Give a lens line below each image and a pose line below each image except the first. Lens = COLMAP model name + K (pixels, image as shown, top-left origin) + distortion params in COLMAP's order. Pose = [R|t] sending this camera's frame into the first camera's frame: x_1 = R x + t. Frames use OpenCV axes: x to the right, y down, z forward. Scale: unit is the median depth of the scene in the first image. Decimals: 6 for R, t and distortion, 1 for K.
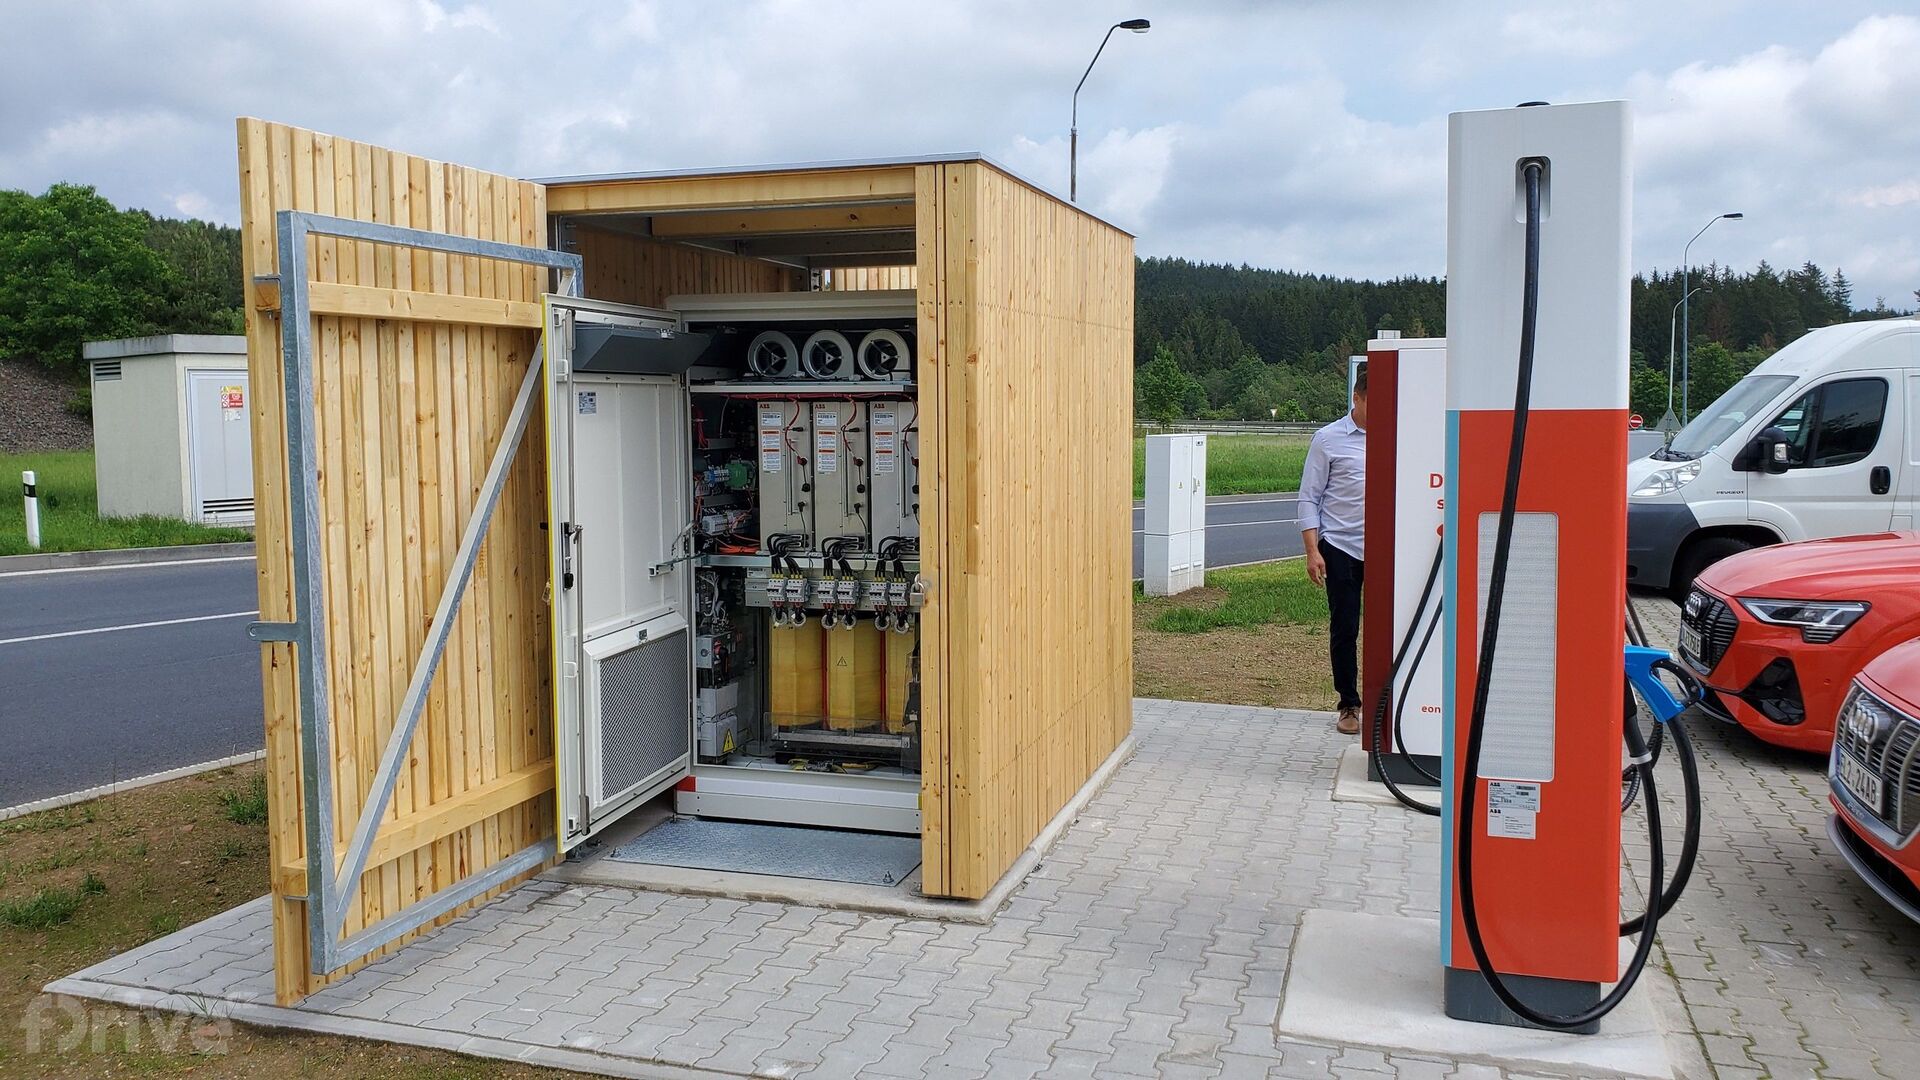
lens RADIAL K [[1493.4, 0, 960.0], [0, 1493.4, 540.0], [0, 0, 1]] dist [0.113997, -0.299542]
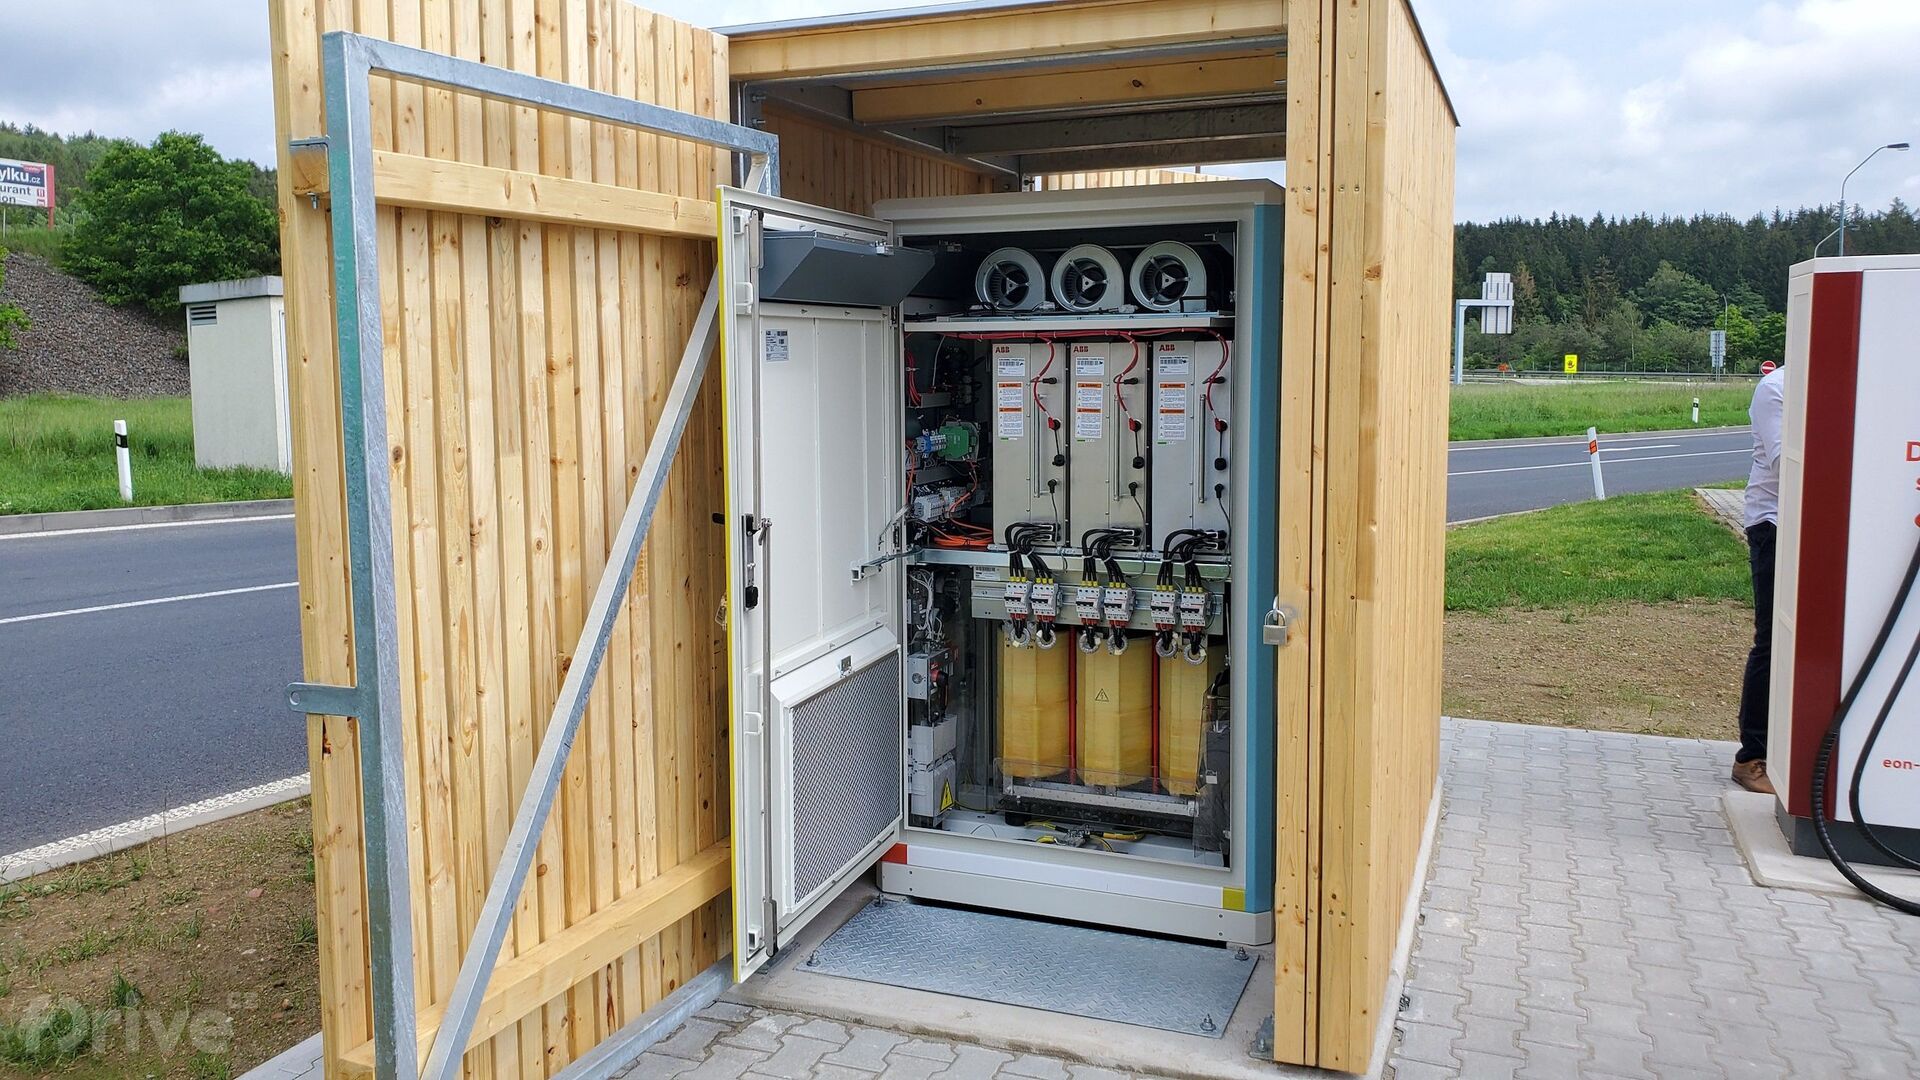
lens RADIAL K [[1527.0, 0, 989.3], [0, 1527.0, 510.6], [0, 0, 1]] dist [-0.024942, 0.003250]
pose [[0.997899, 0.004905, -0.064603, -0.090440], [-0.004139, 0.999919, 0.011996, -0.019457], [0.064657, -0.011703, 0.997839, 0.255508]]
